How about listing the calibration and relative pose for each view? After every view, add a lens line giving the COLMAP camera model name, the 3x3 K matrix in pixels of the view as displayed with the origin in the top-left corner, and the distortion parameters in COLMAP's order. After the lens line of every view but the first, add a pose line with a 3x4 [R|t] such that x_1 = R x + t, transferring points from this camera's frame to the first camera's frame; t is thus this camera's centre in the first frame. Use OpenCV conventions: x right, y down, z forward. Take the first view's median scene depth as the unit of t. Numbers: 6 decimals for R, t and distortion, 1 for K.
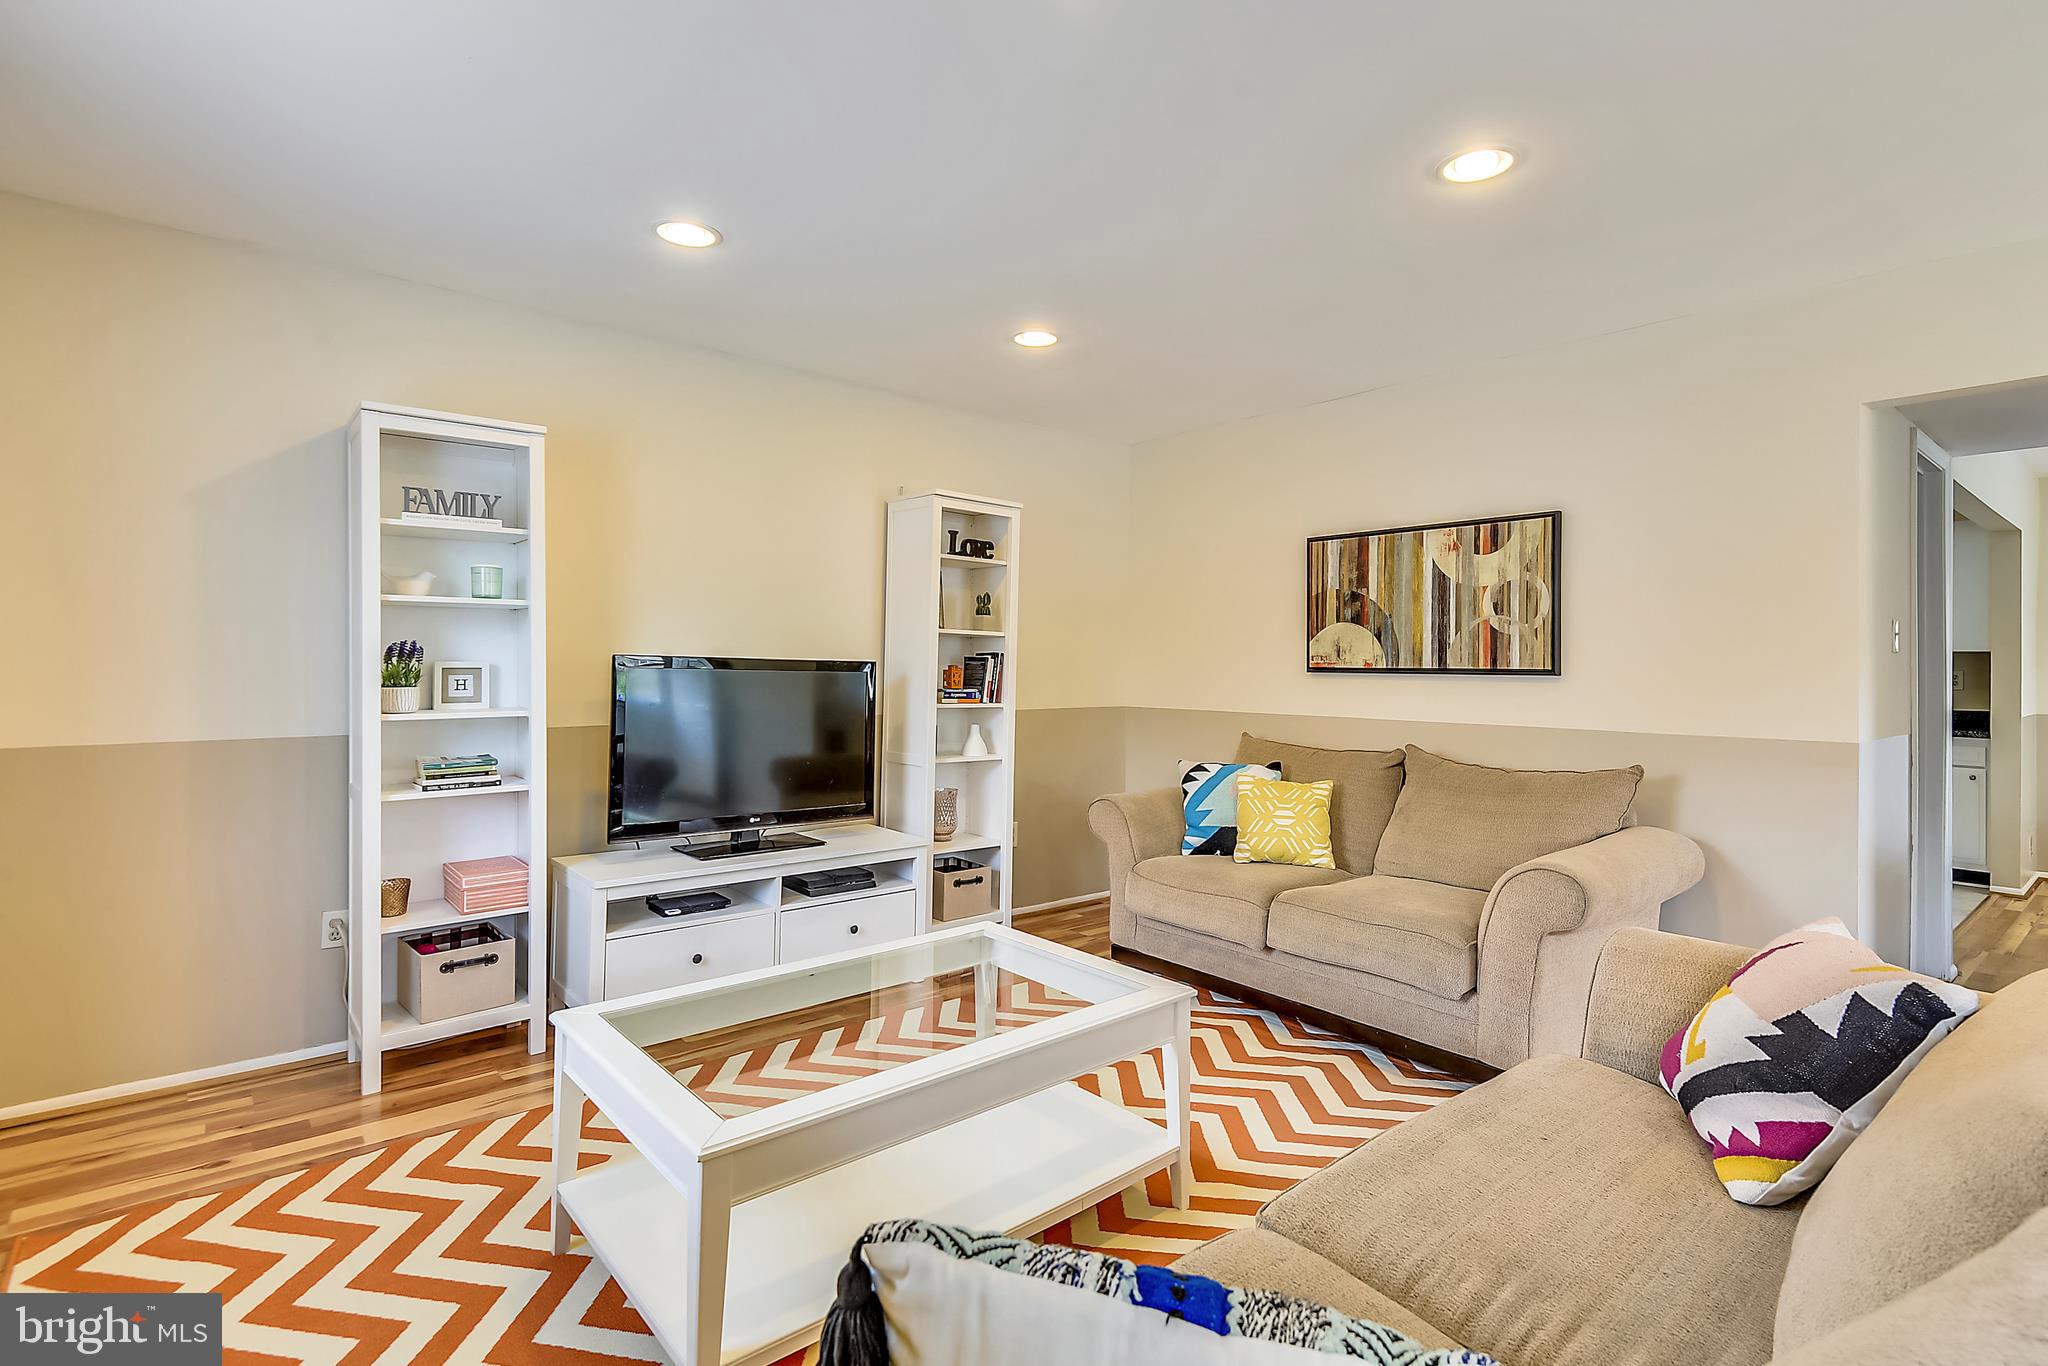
lens RADIAL K [[938.0, 0, 1016.3], [0, 938.0, 669.3], [0, 0, 1]] dist [0.015320, -0.006723]
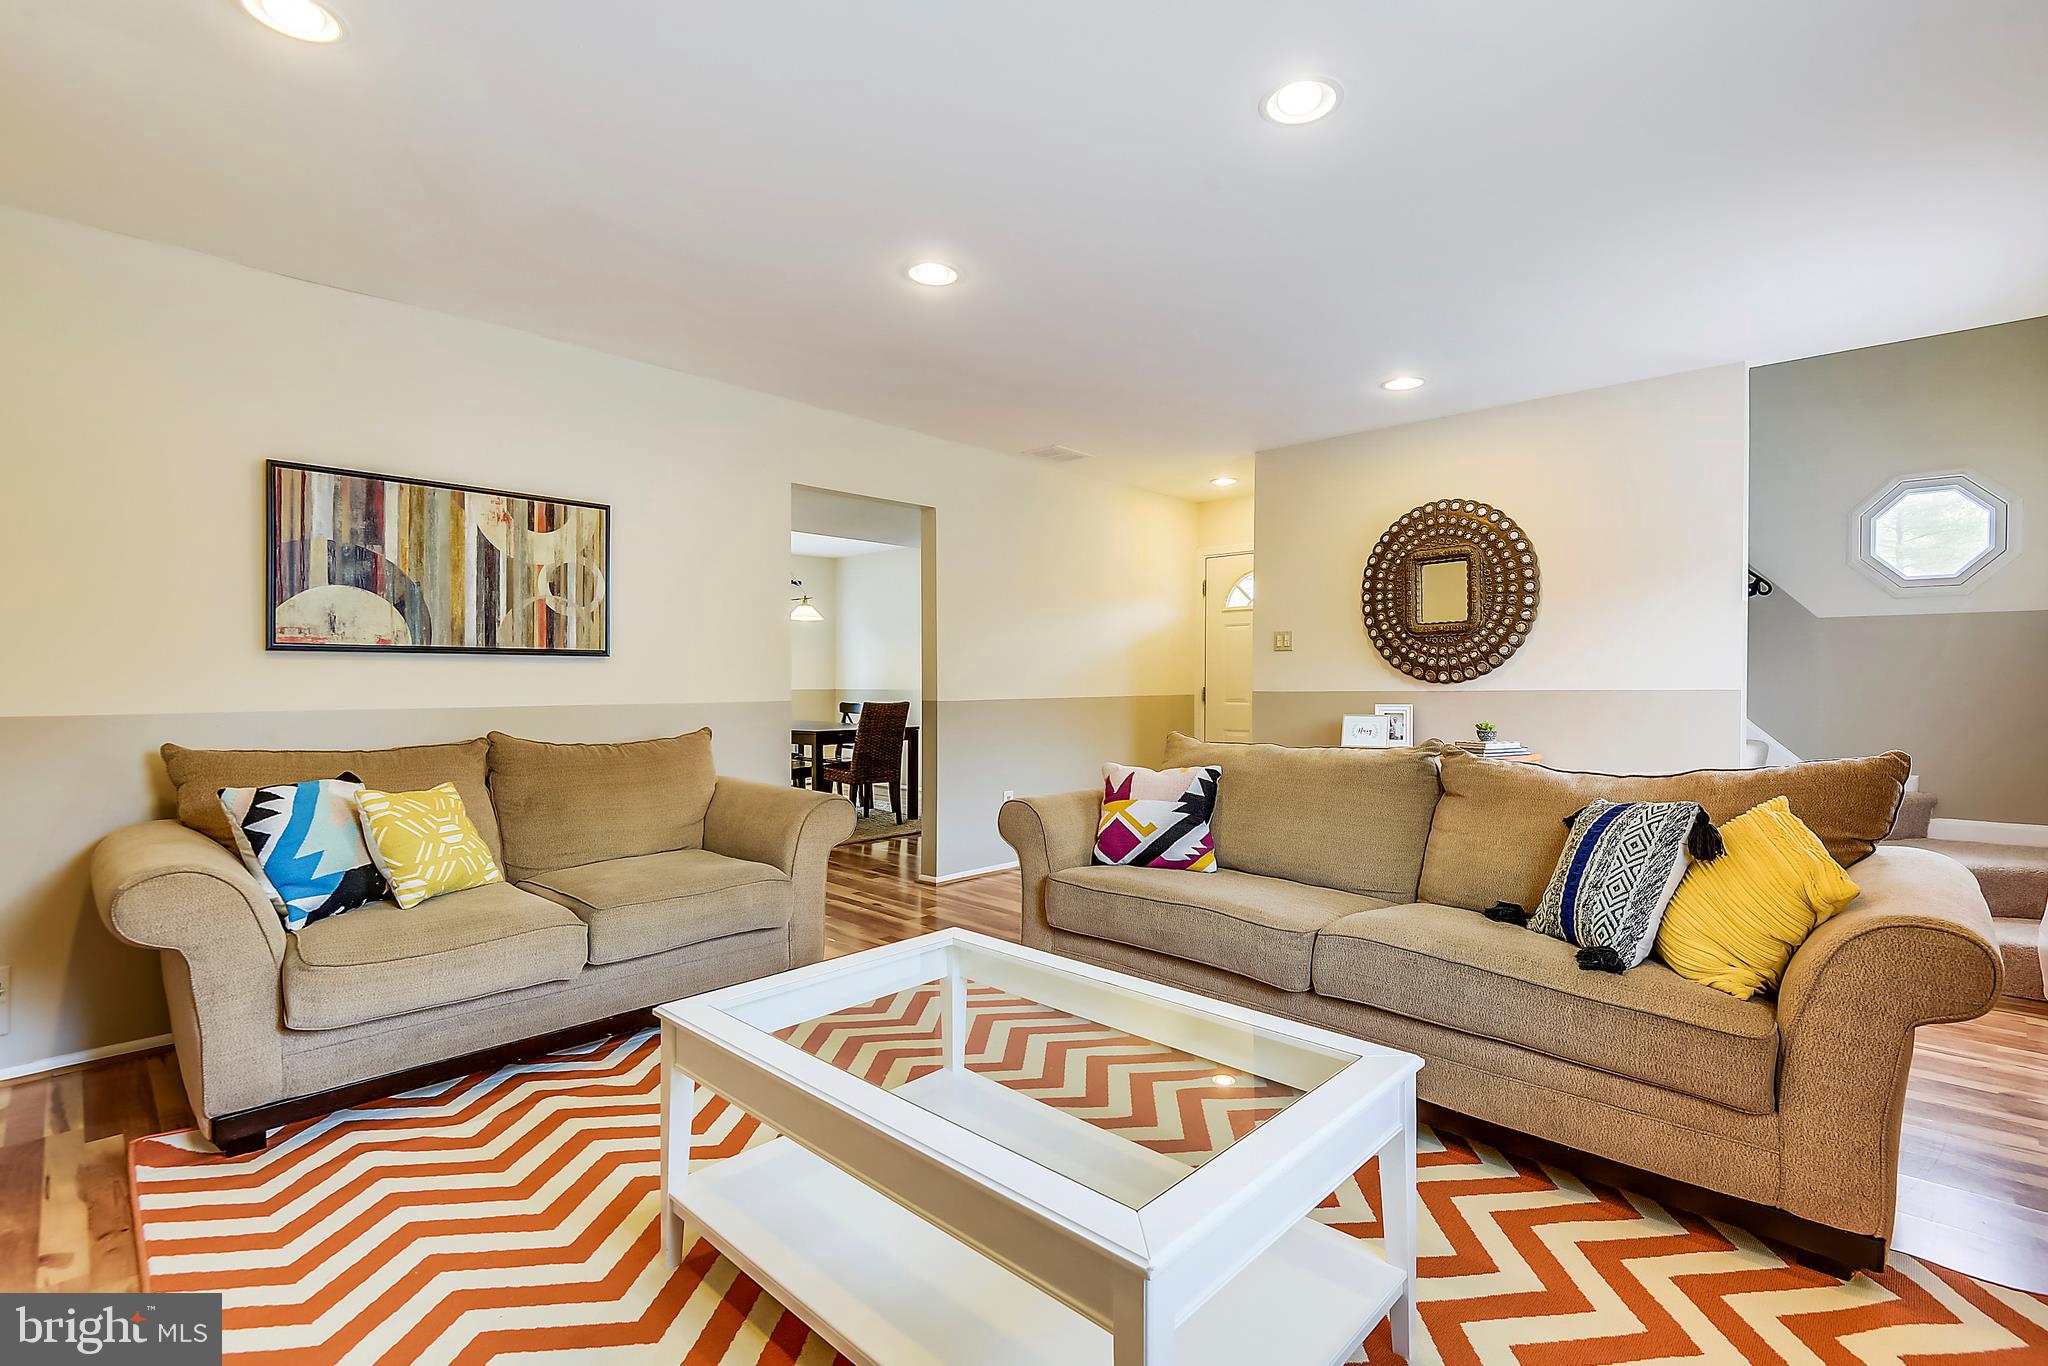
lens RADIAL K [[938.0, 0, 1013.5], [0, 938.0, 684.8], [0, 0, 1]] dist [0.015320, -0.006723]
pose [[-0.084963, -0.015056, 0.996270, -0.510132], [-0.000280, 0.999886, 0.015087, 0.021327], [-0.996384, 0.001003, -0.084957, 0.574352]]
